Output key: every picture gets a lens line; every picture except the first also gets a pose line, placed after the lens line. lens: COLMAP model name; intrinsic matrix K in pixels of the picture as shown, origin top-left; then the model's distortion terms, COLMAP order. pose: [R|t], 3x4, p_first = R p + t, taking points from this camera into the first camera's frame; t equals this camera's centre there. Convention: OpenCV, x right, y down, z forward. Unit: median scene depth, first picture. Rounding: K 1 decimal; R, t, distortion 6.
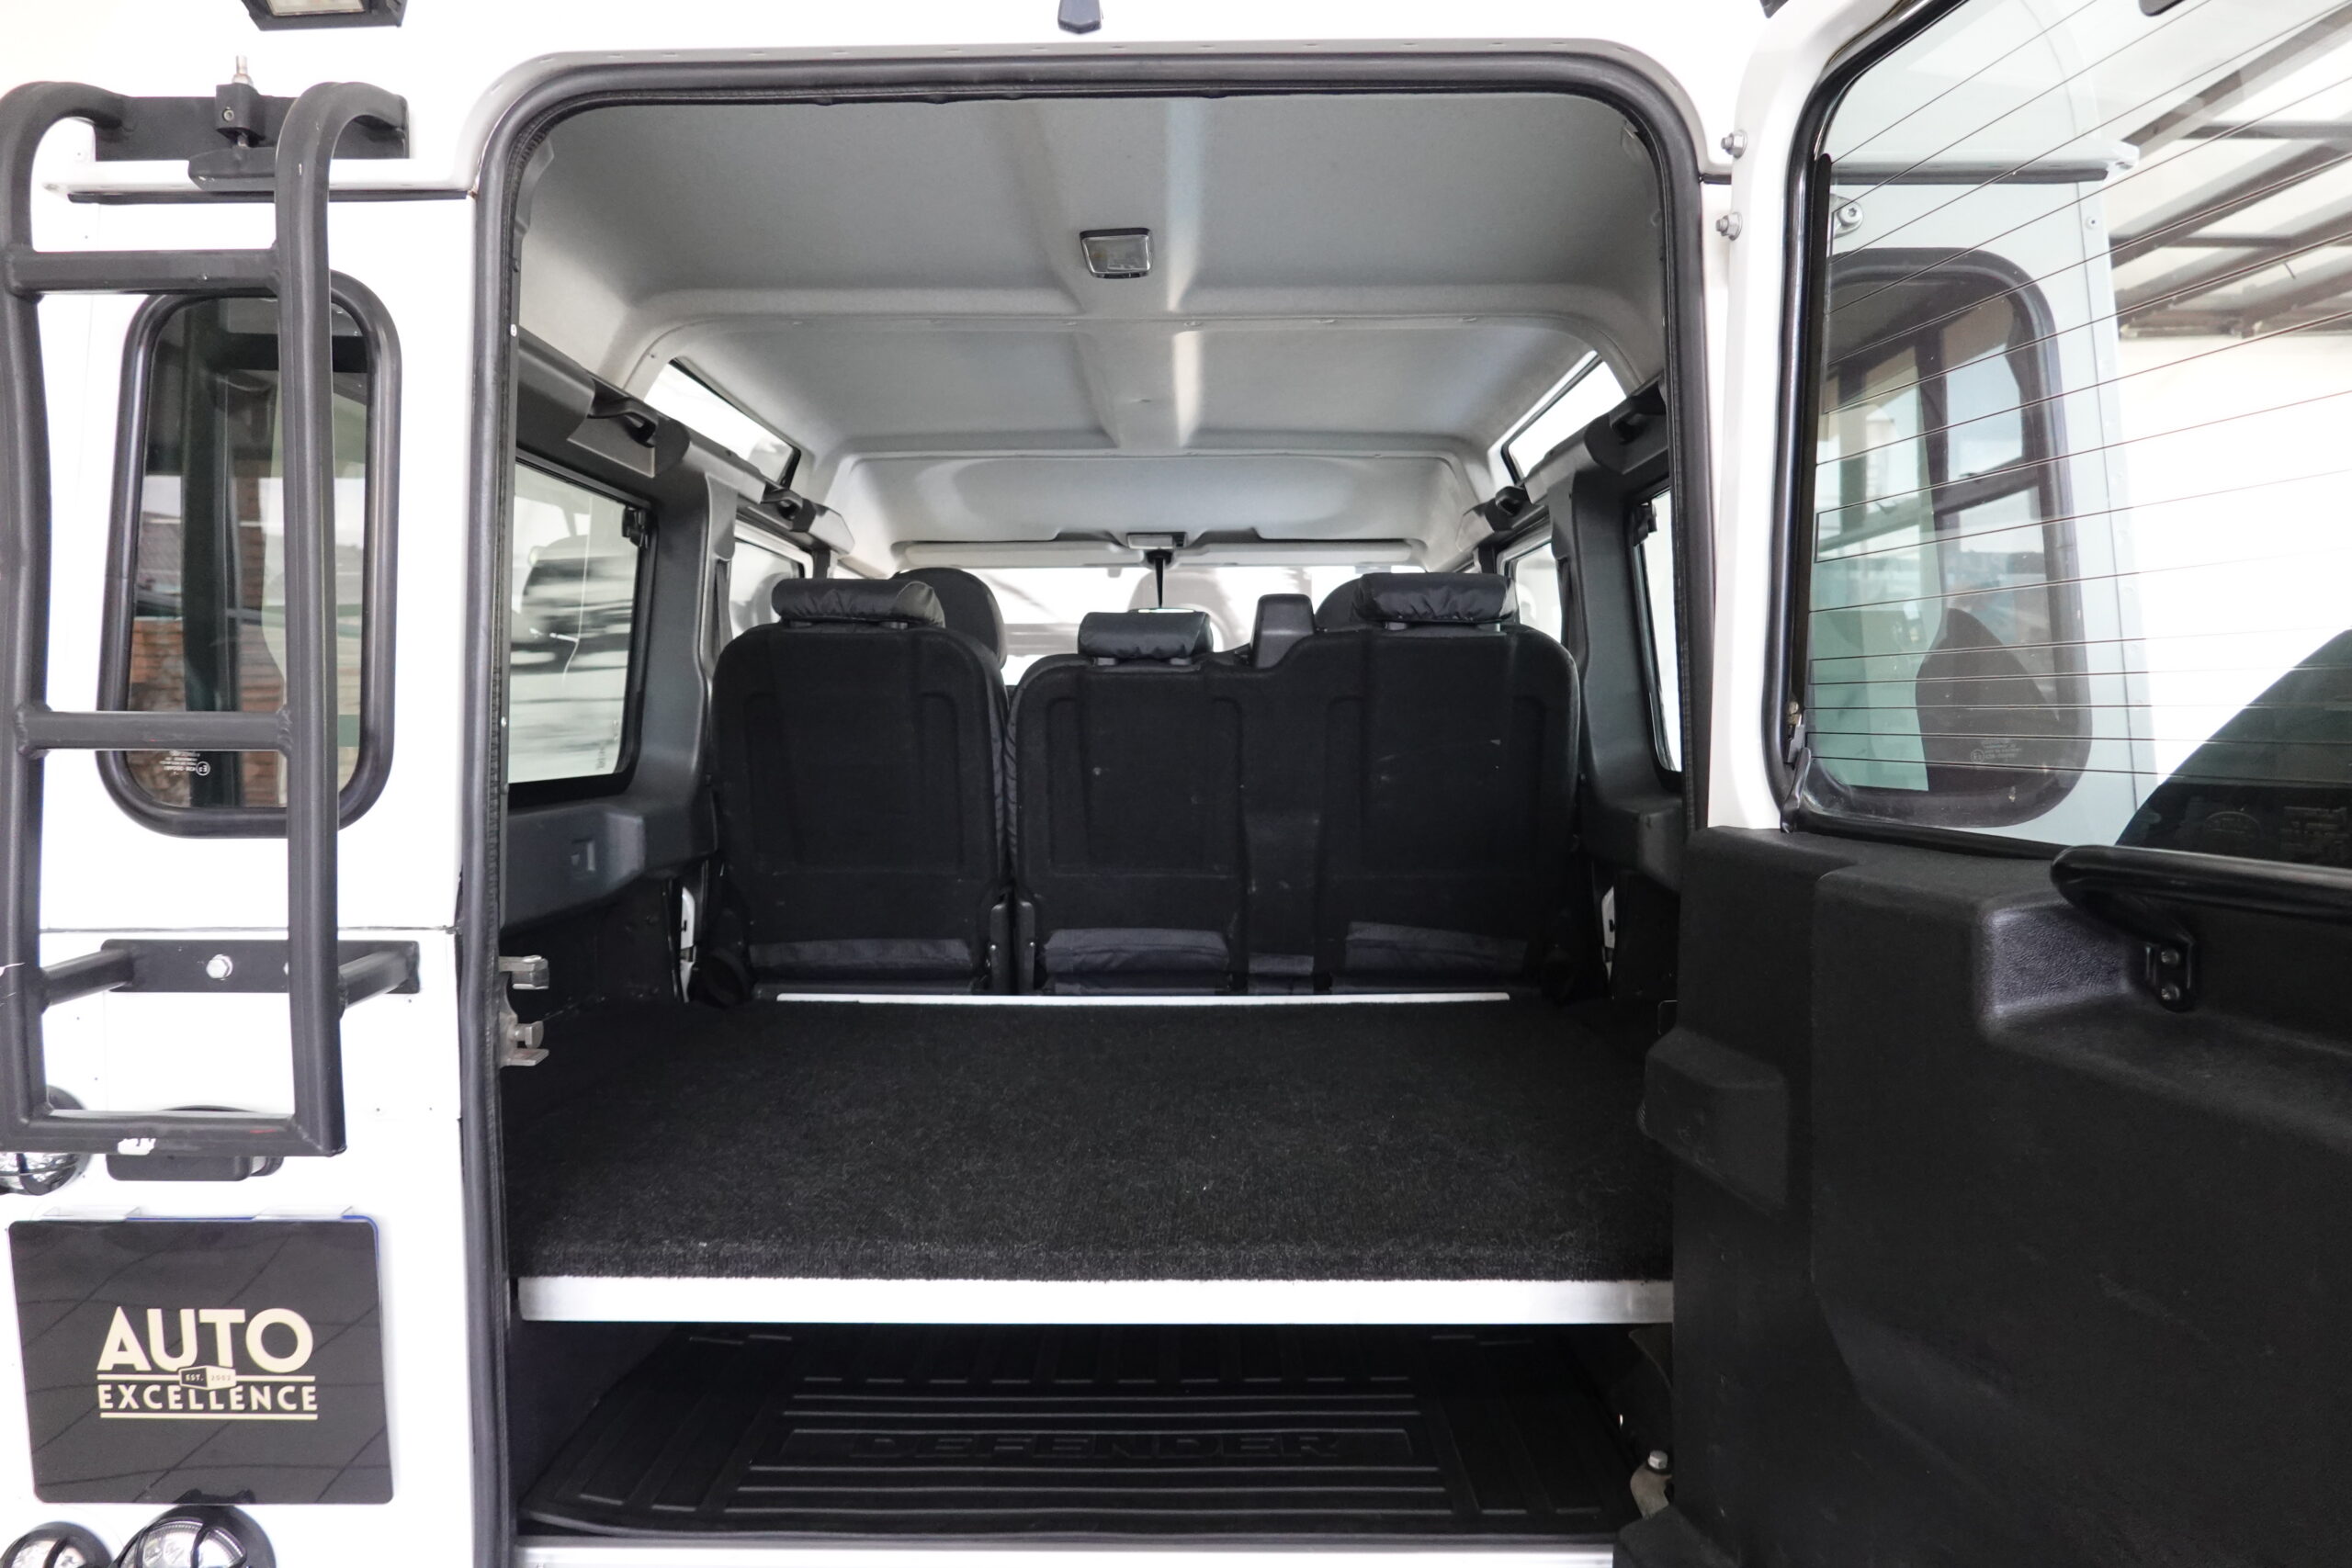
lens RADIAL K [[1565.0, 0, 1171.7], [0, 1565.0, 793.0], [0, 0, 1]] dist [-0.005955, 0.002312]
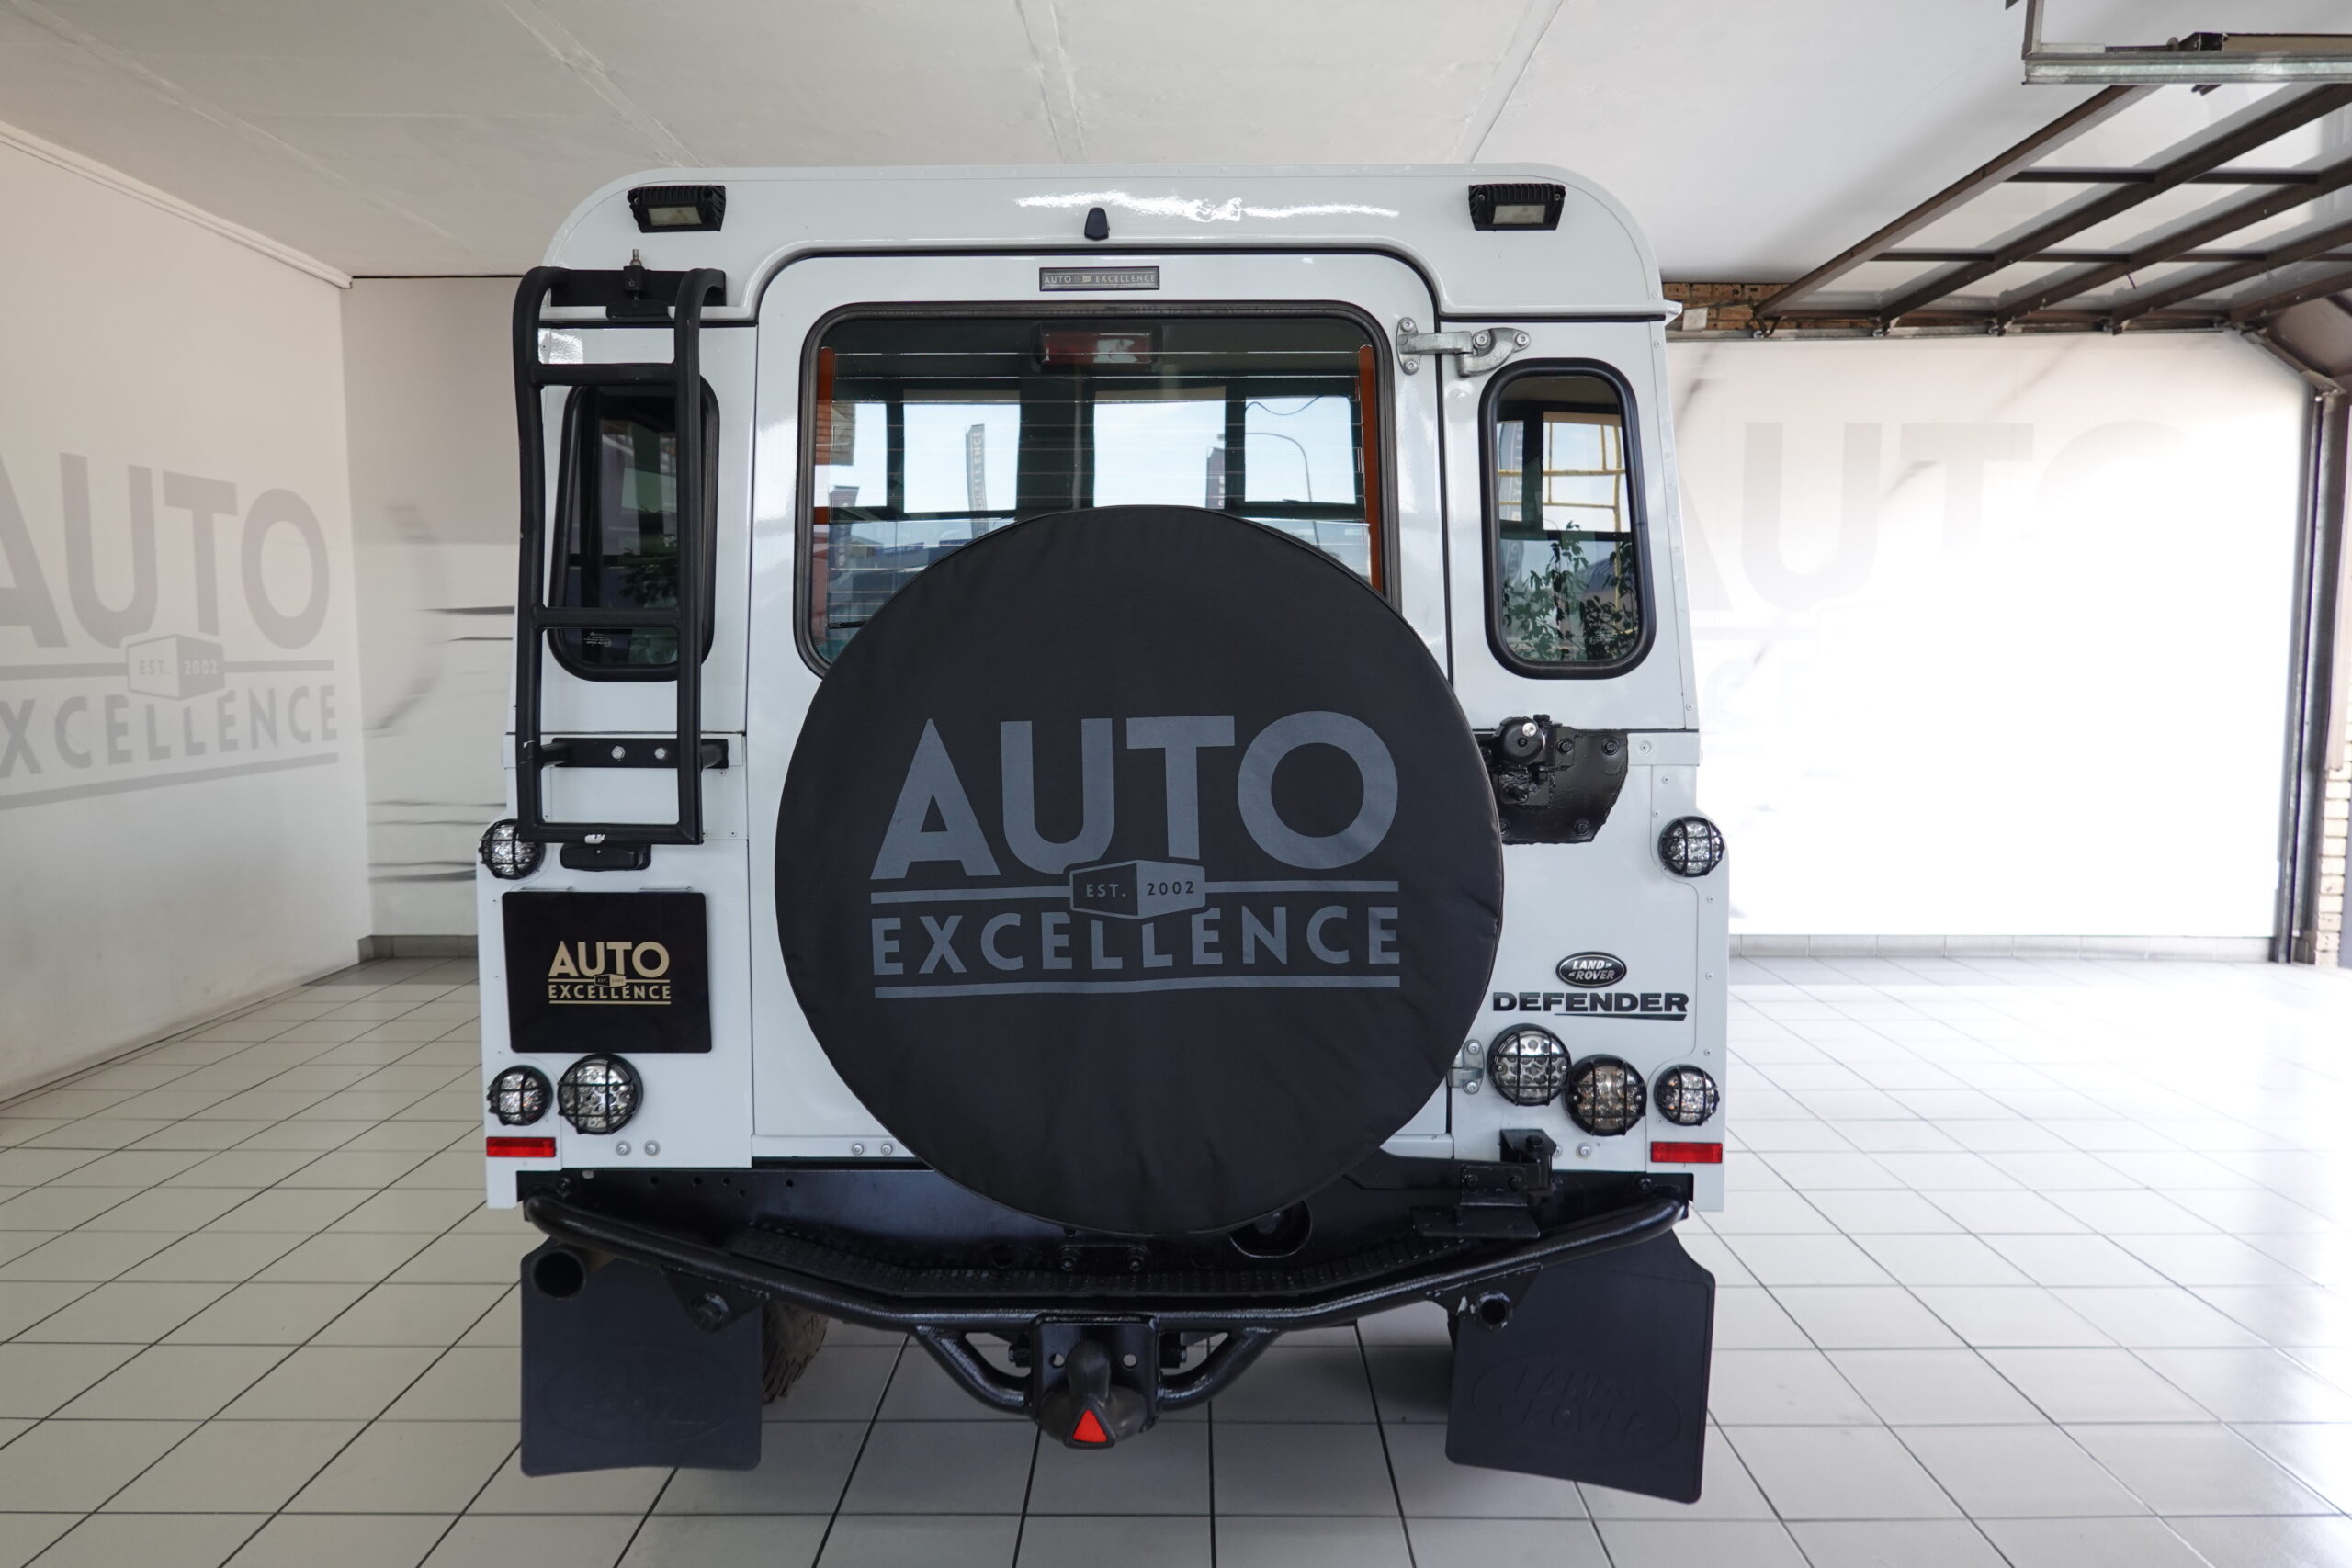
lens RADIAL K [[1565.0, 0, 1182.3], [0, 1565.0, 785.6], [0, 0, 1]] dist [-0.005955, 0.002312]
pose [[0.999960, 0.008748, 0.001926, 0.037920], [-0.008788, 0.999724, 0.021768, 0.102531], [-0.001735, -0.021784, 0.999761, -0.793002]]
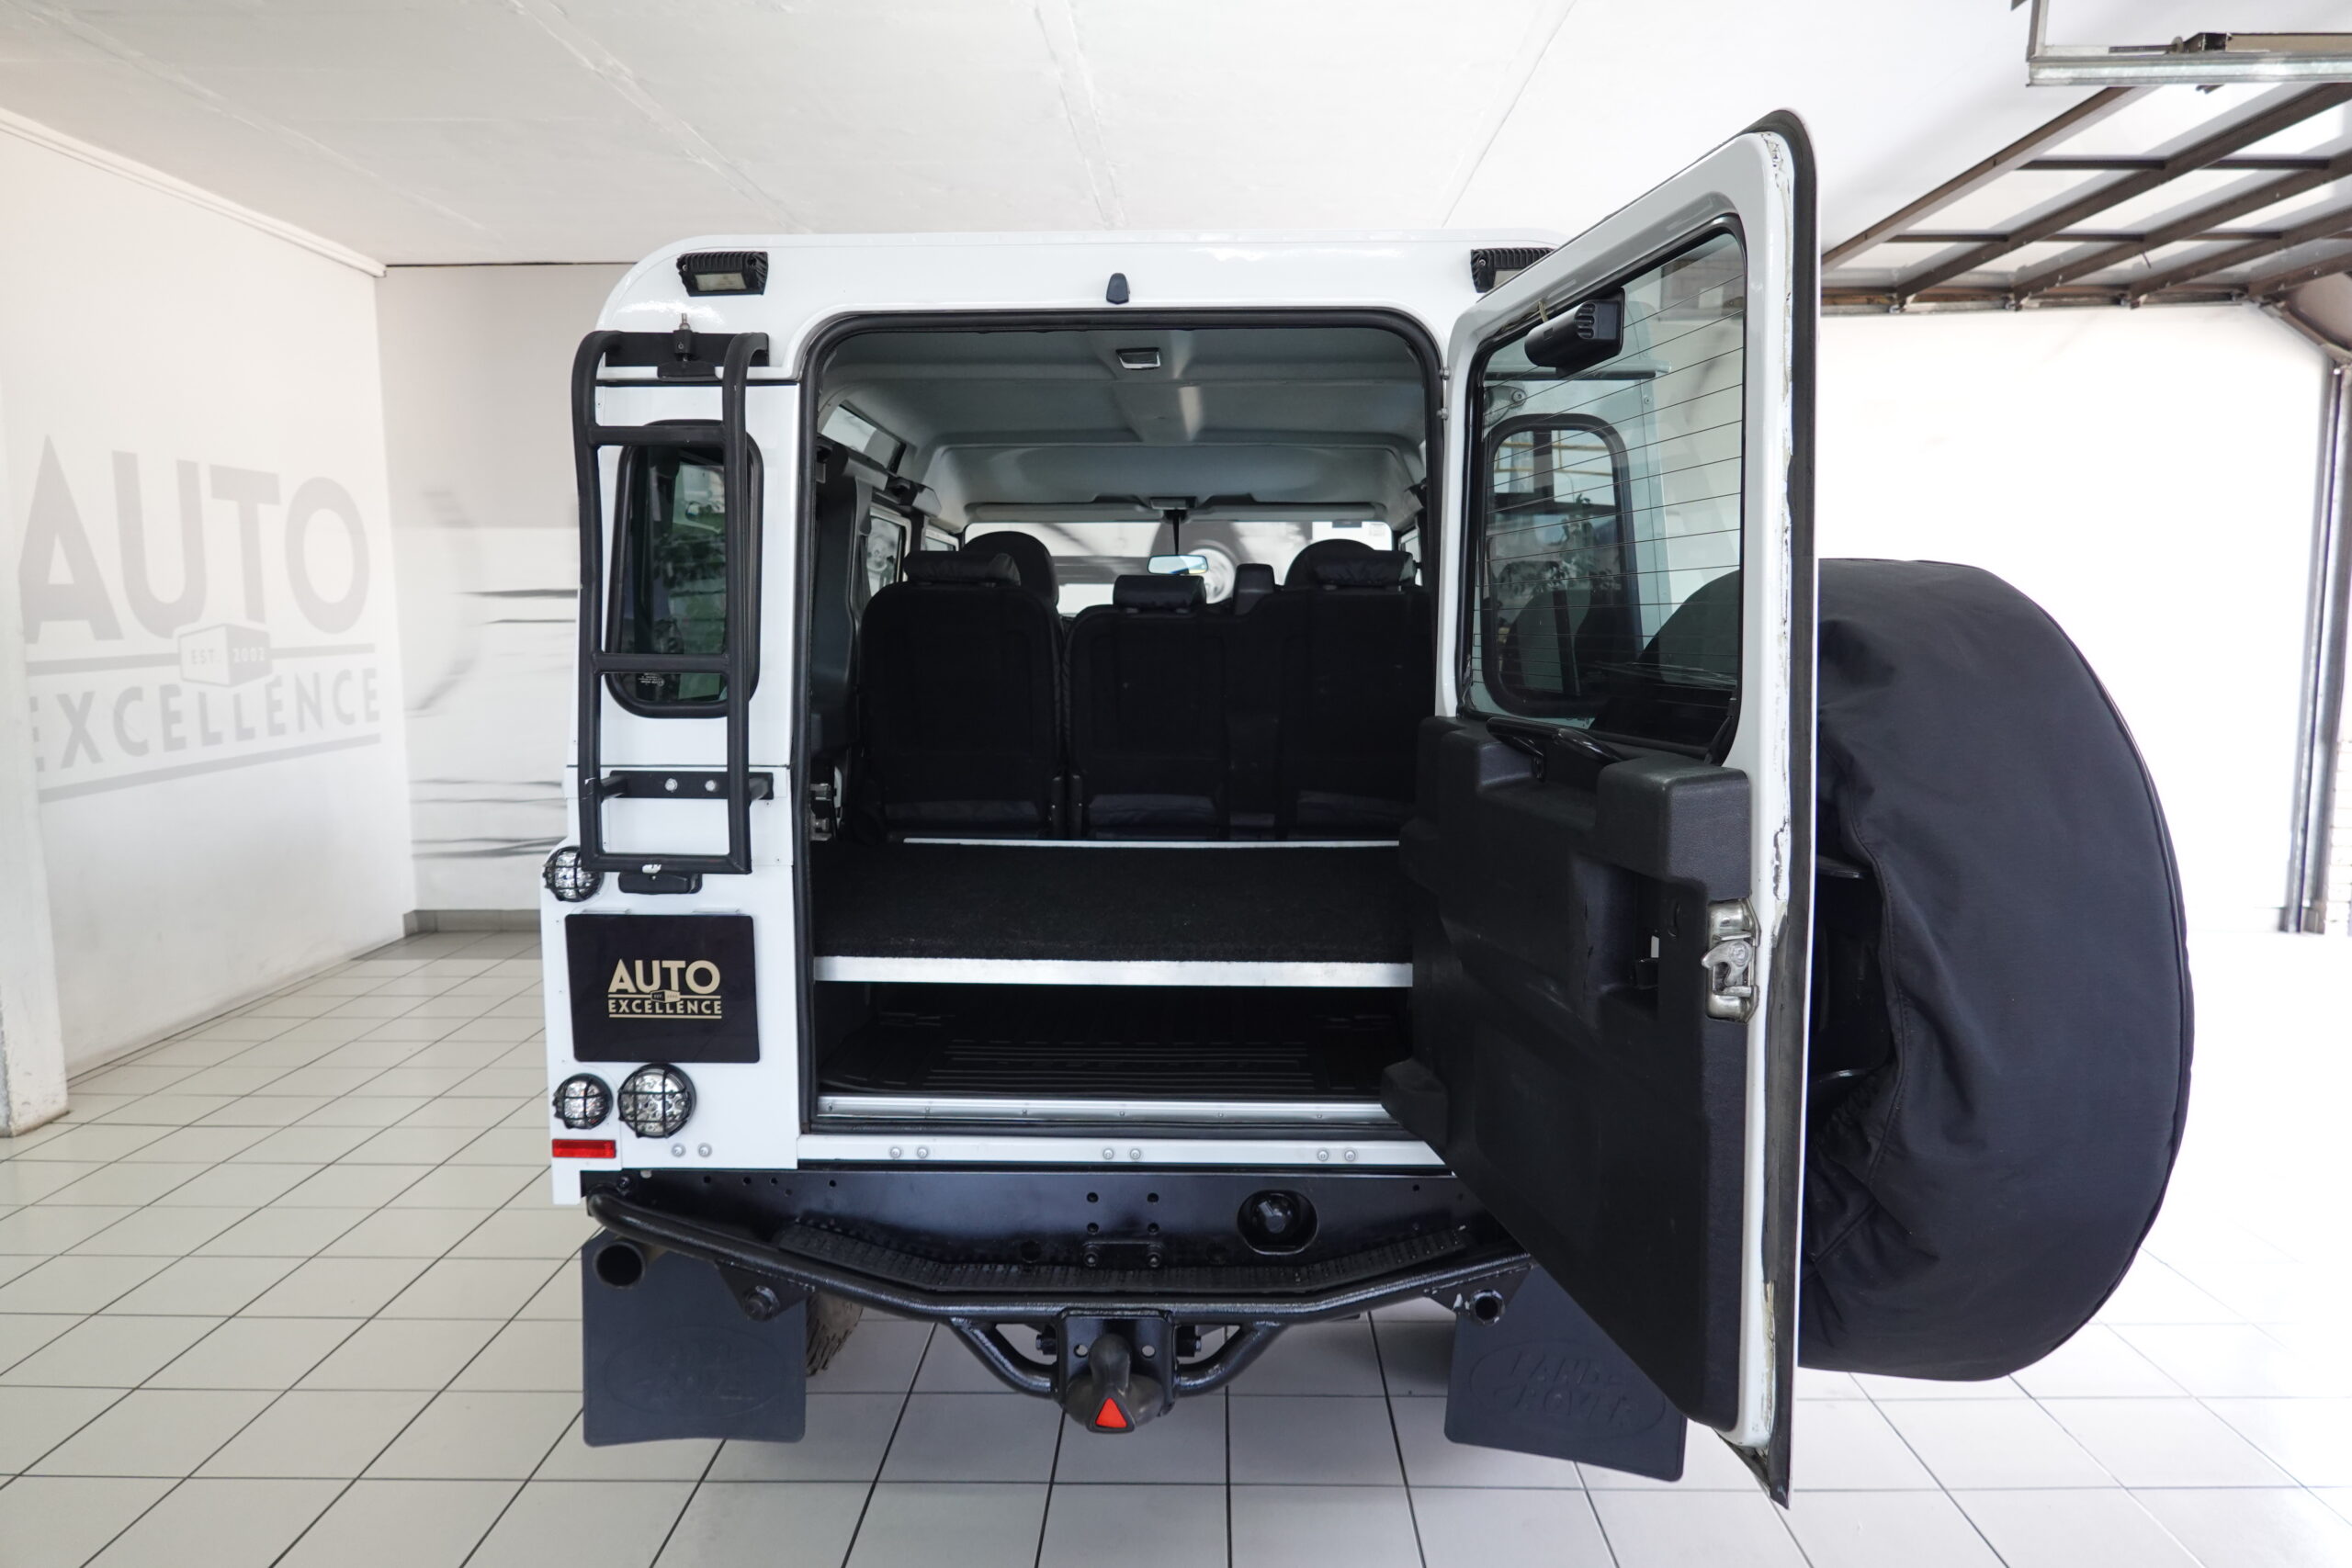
lens RADIAL K [[1565.0, 0, 1181.1], [0, 1565.0, 782.4], [0, 0, 1]] dist [-0.005955, 0.002312]
pose [[0.999894, 0.005612, -0.013400, 0.047509], [-0.004947, 0.998781, 0.049114, 0.009918], [0.013659, -0.049042, 0.998703, -0.908068]]
